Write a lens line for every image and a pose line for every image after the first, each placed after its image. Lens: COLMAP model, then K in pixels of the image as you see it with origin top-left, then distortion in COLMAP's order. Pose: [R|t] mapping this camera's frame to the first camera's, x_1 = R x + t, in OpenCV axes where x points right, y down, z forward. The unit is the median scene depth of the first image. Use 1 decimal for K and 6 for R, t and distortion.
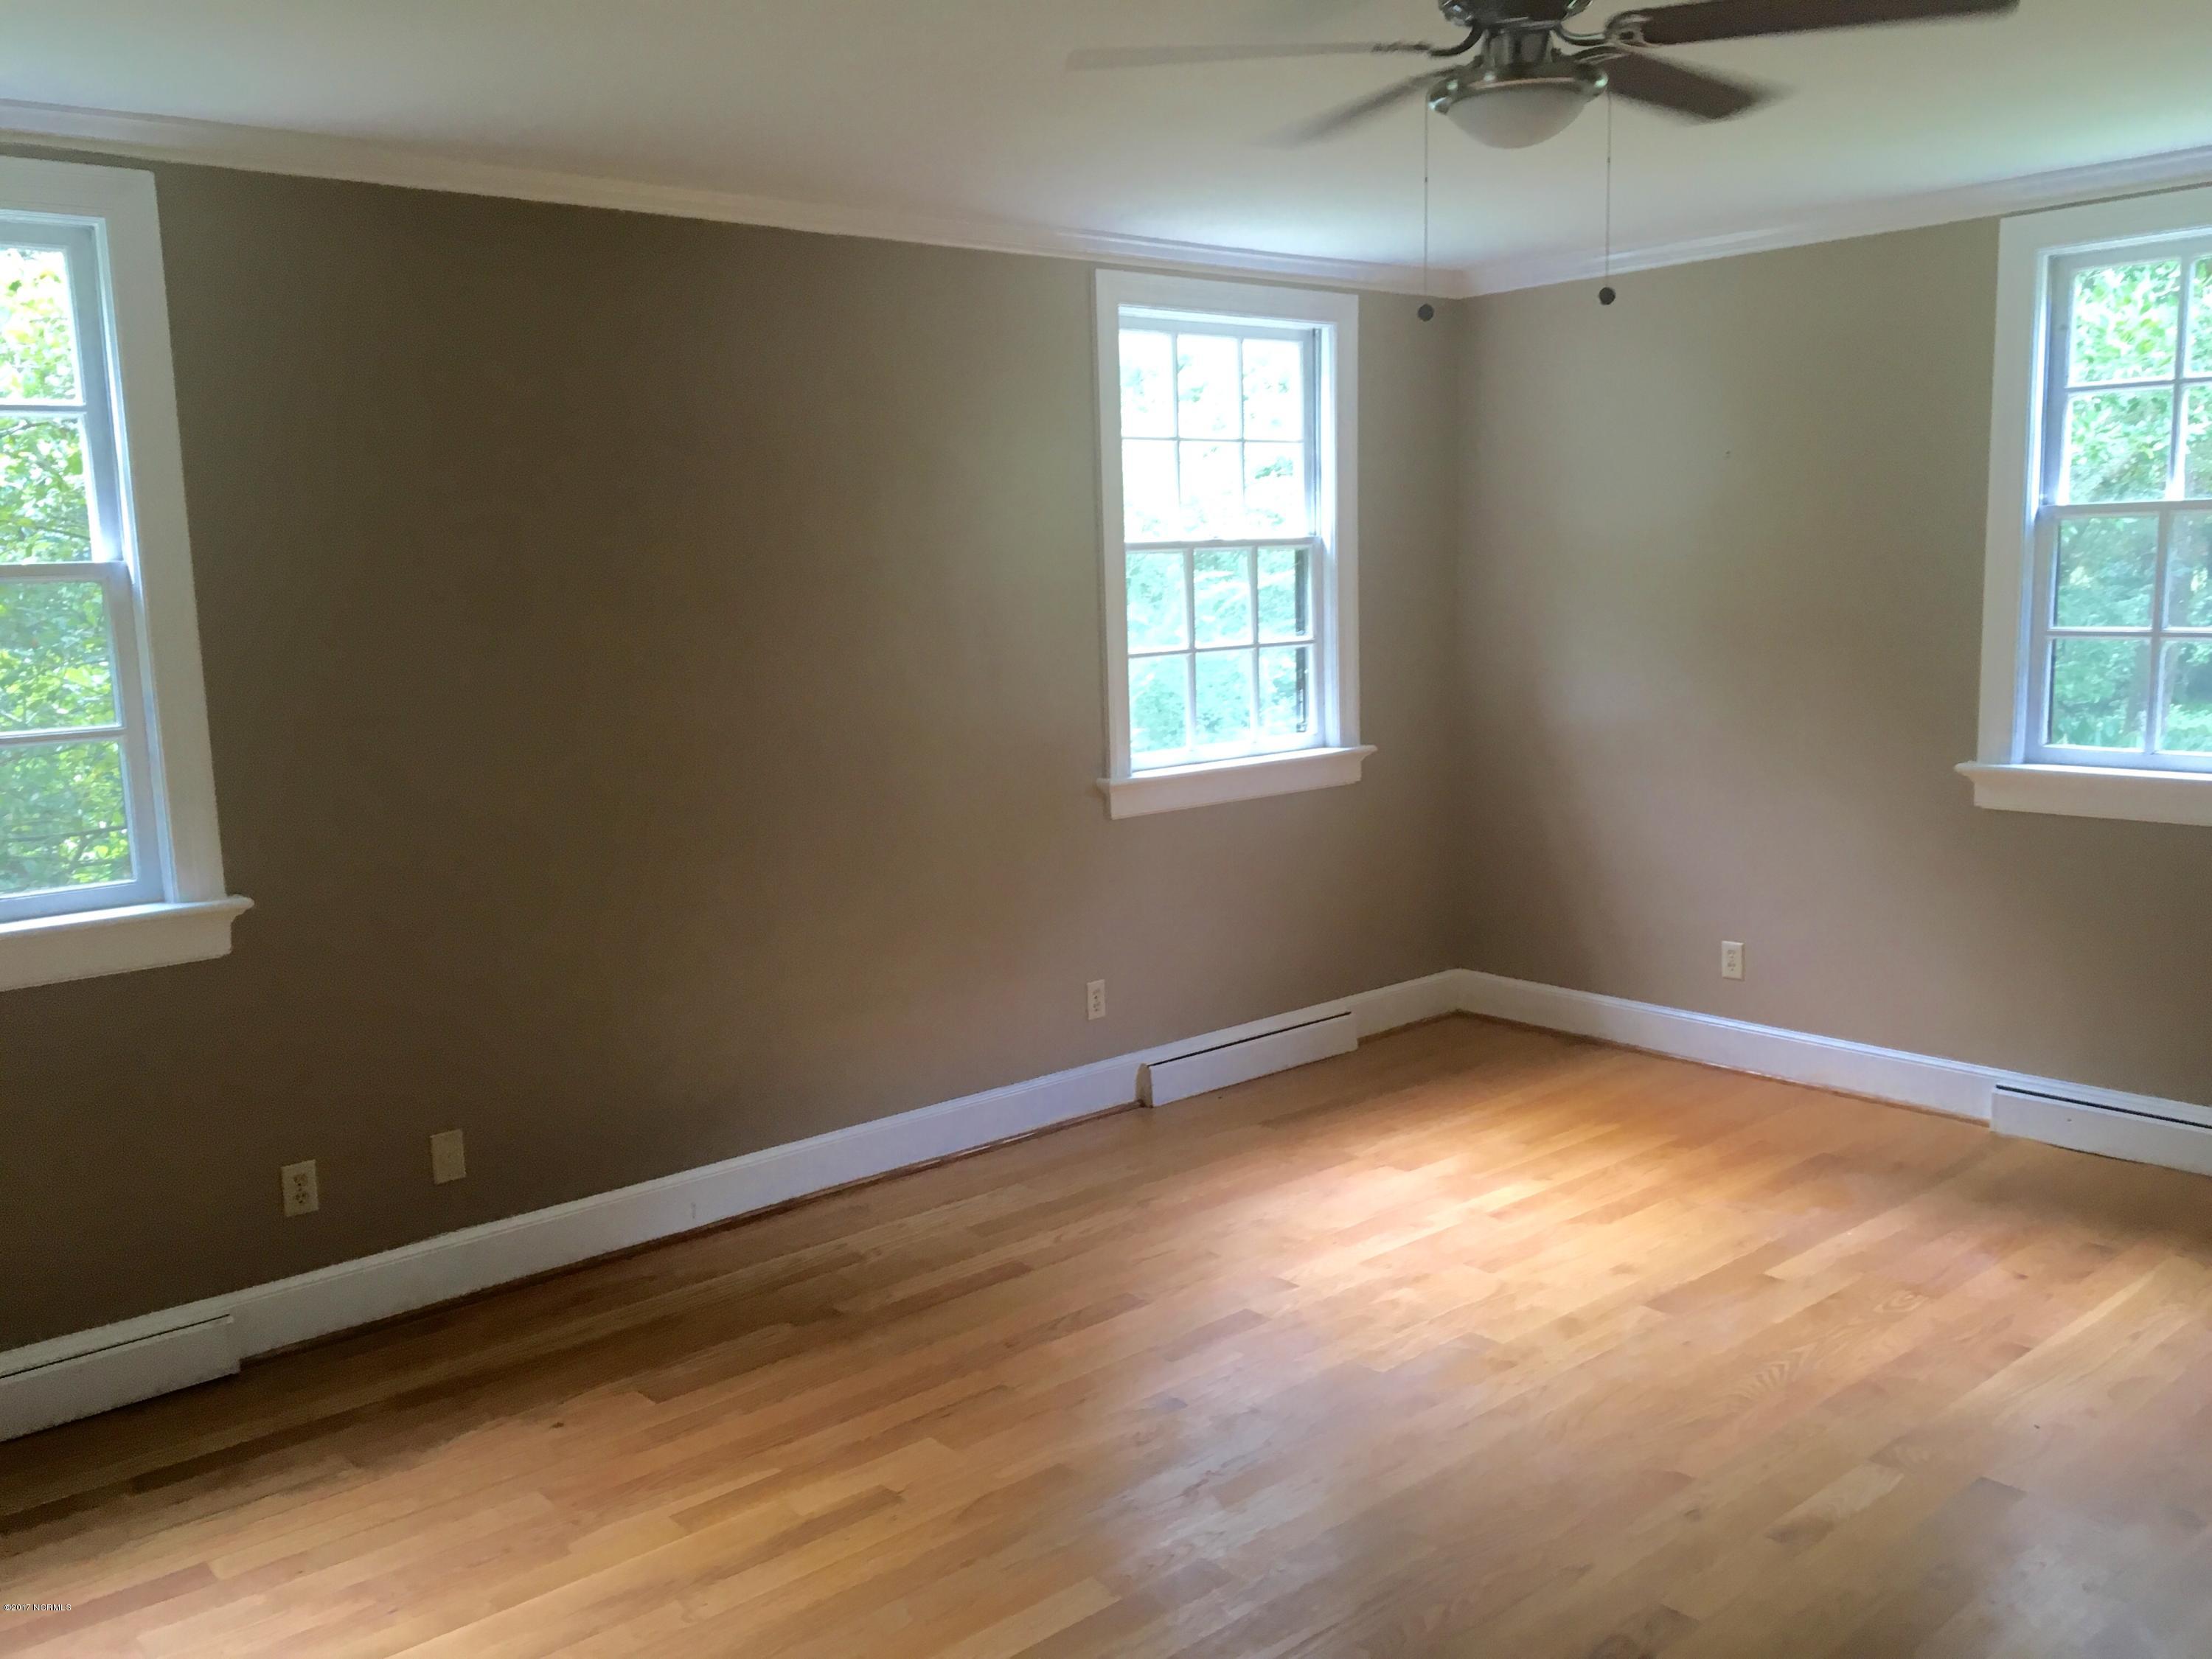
lens RADIAL K [[1872.6, 0, 1109.3], [0, 1872.6, 824.7], [0, 0, 1]] dist [0.082877, -0.122949]
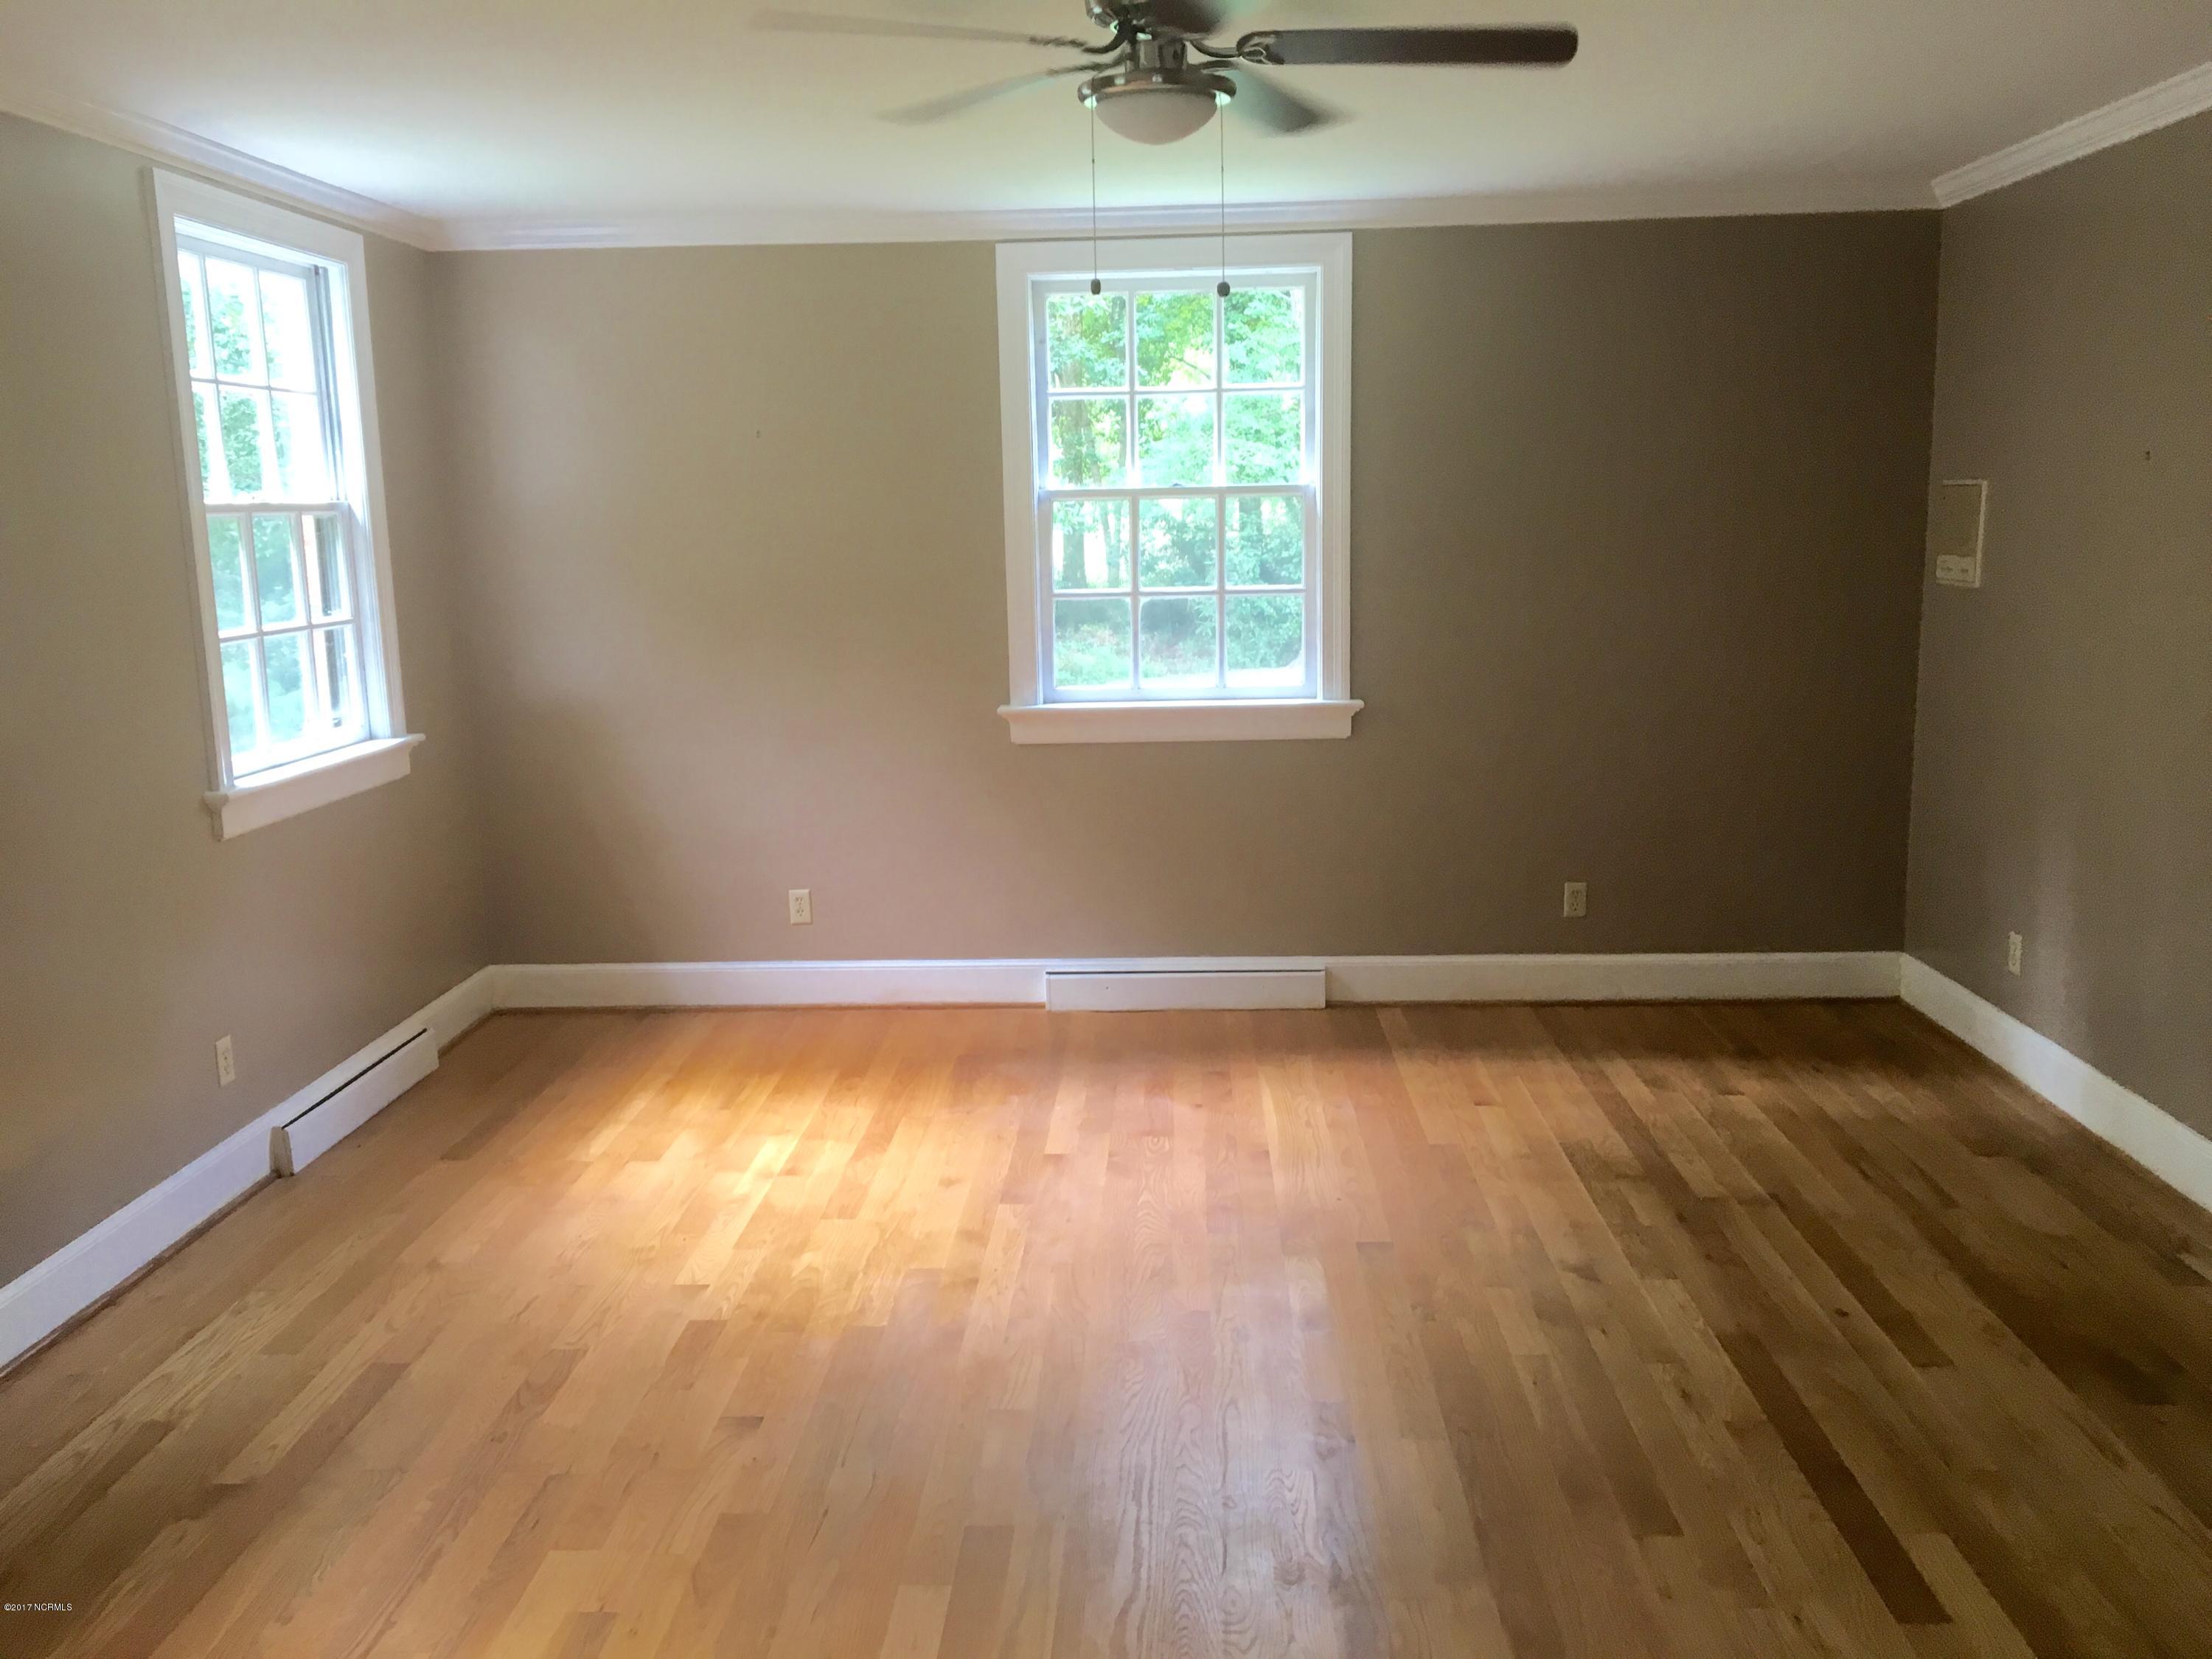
lens RADIAL K [[1872.6, 0, 1111.5], [0, 1872.6, 813.4], [0, 0, 1]] dist [0.082877, -0.122949]
pose [[0.680463, -0.104594, 0.725279, -0.360923], [0.104623, 0.993488, 0.045115, -0.011964], [-0.725275, 0.045182, 0.686975, 0.153553]]
